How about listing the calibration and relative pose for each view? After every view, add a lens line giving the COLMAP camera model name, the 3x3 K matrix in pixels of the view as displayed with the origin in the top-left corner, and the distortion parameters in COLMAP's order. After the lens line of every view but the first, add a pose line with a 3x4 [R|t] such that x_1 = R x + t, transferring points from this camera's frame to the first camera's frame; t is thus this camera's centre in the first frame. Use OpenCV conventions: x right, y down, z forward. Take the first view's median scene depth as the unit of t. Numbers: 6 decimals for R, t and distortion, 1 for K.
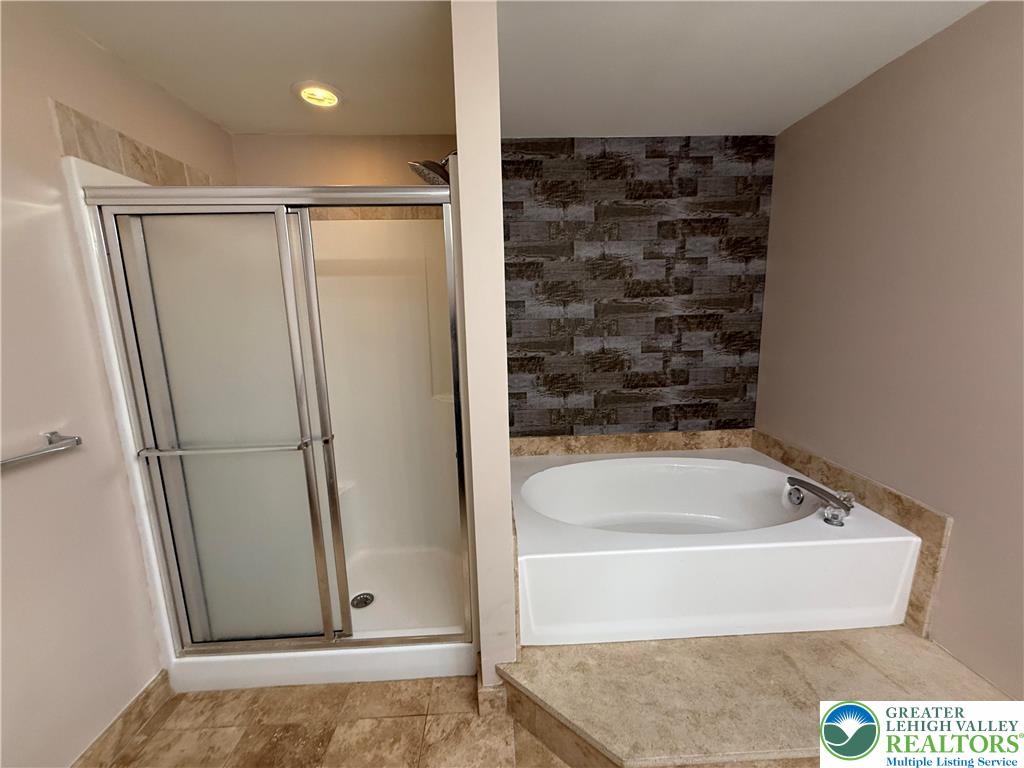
lens RADIAL K [[410.3, 0, 511.7], [0, 410.3, 383.3], [0, 0, 1]] dist [-0.002316, 0.000450]
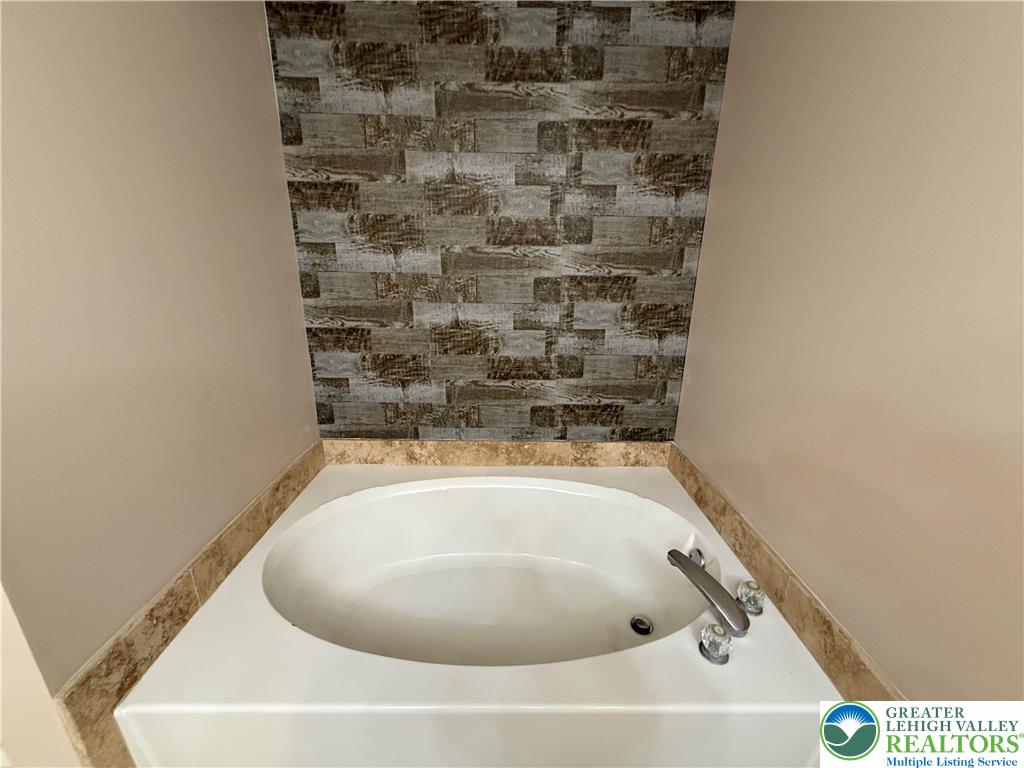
lens RADIAL K [[410.3, 0, 512.2], [0, 410.3, 384.5], [0, 0, 1]] dist [-0.002316, 0.000450]
pose [[0.998640, 0.049352, -0.016828, 0.333557], [-0.046847, 0.990922, 0.126010, -0.070144], [0.022895, -0.125050, 0.991886, 0.312385]]
